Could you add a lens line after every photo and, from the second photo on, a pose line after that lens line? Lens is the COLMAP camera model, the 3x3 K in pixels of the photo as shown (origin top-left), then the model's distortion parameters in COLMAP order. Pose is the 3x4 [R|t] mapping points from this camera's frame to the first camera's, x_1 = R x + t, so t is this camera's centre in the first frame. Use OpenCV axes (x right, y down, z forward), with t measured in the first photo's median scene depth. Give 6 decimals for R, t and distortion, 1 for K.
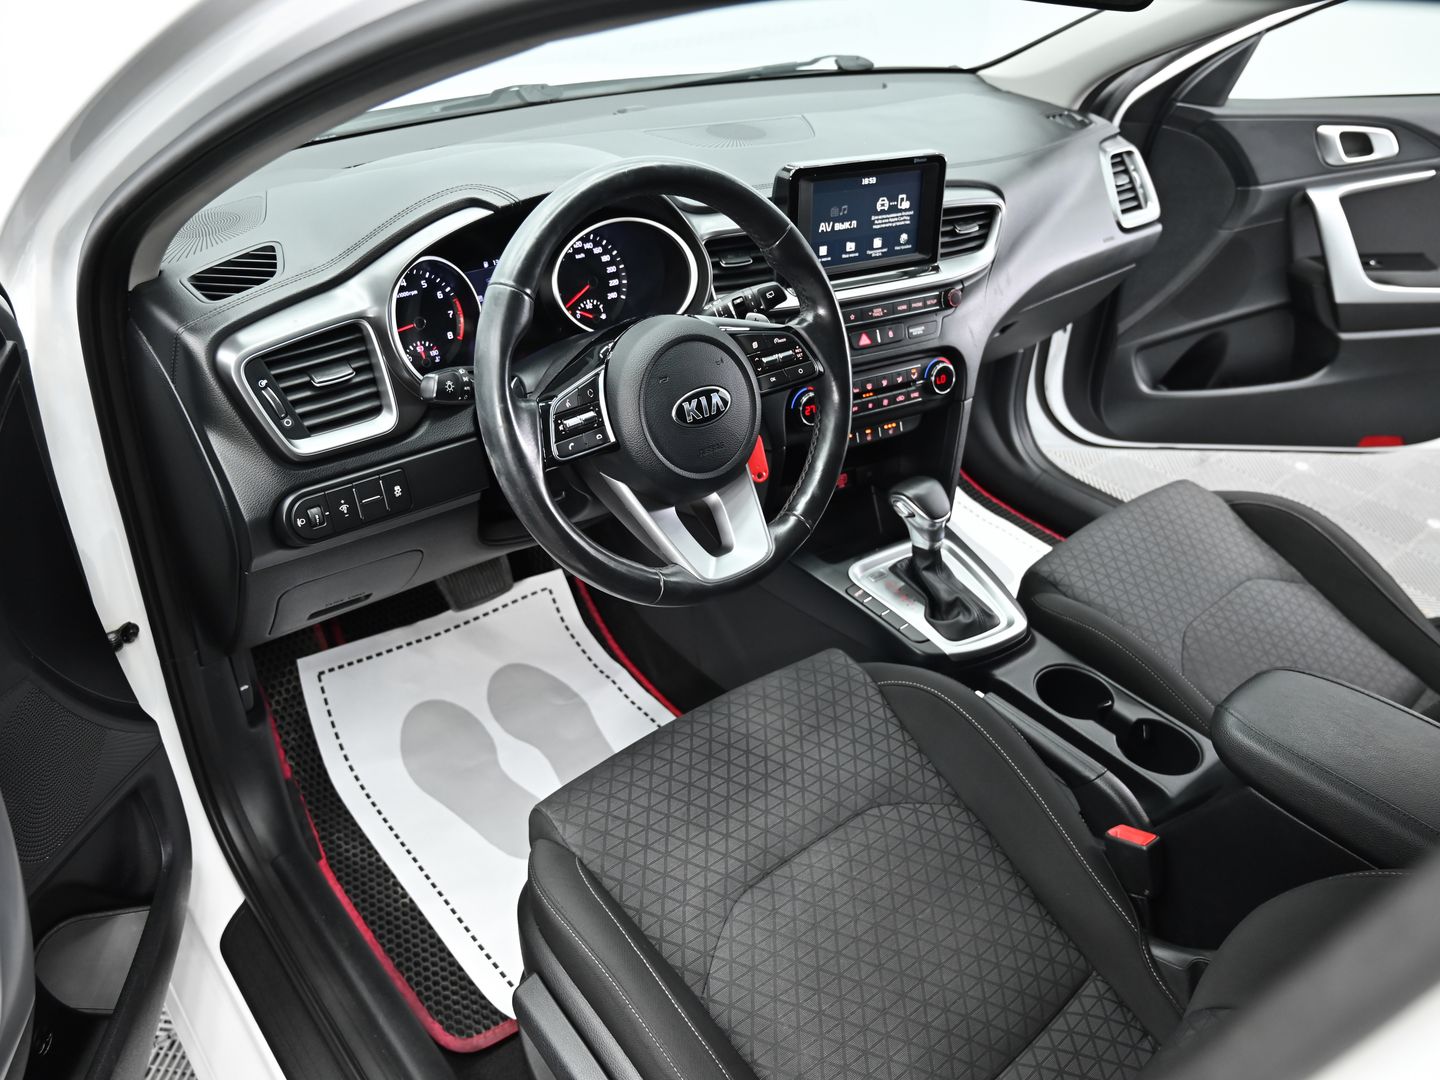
lens RADIAL K [[1097.0, 0, 720.0], [0, 1097.0, 540.0], [0, 0, 1]] dist [0.012087, 0.007477]
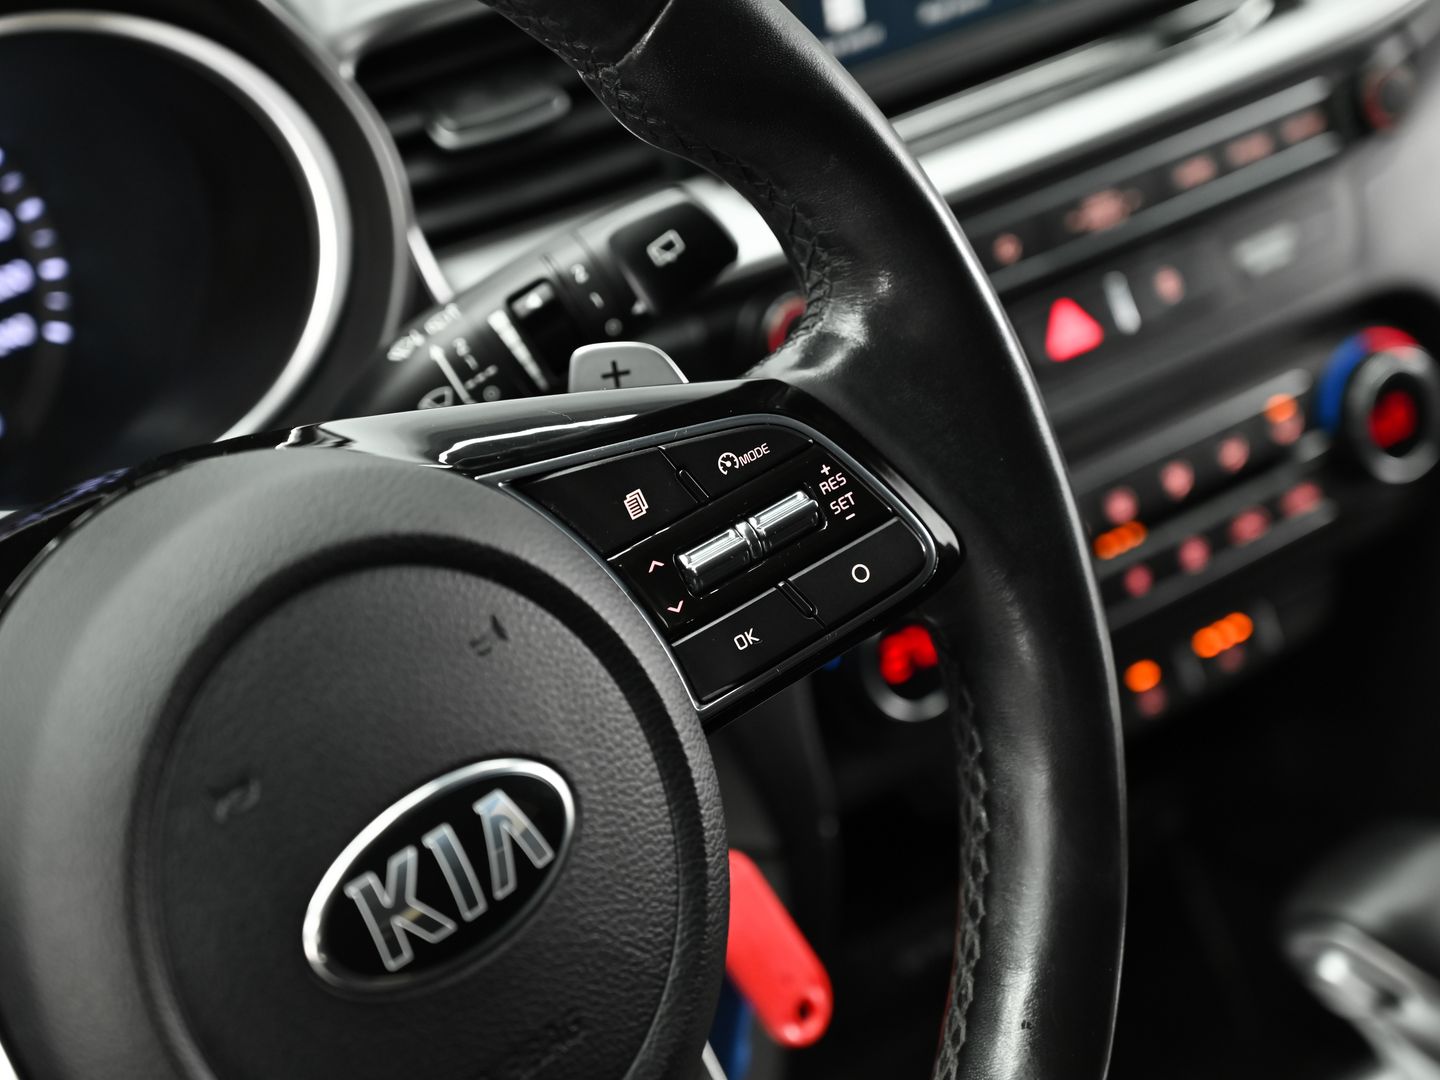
lens RADIAL K [[3532.5, 0, 720.0], [0, 3532.5, 540.0], [0, 0, 1]] dist [0.012724, -0.558644]
pose [[0.984970, -0.166841, 0.044706, 0.011140], [0.170229, 0.981504, -0.087591, -0.078541], [-0.029266, 0.093885, 0.995153, 0.216741]]
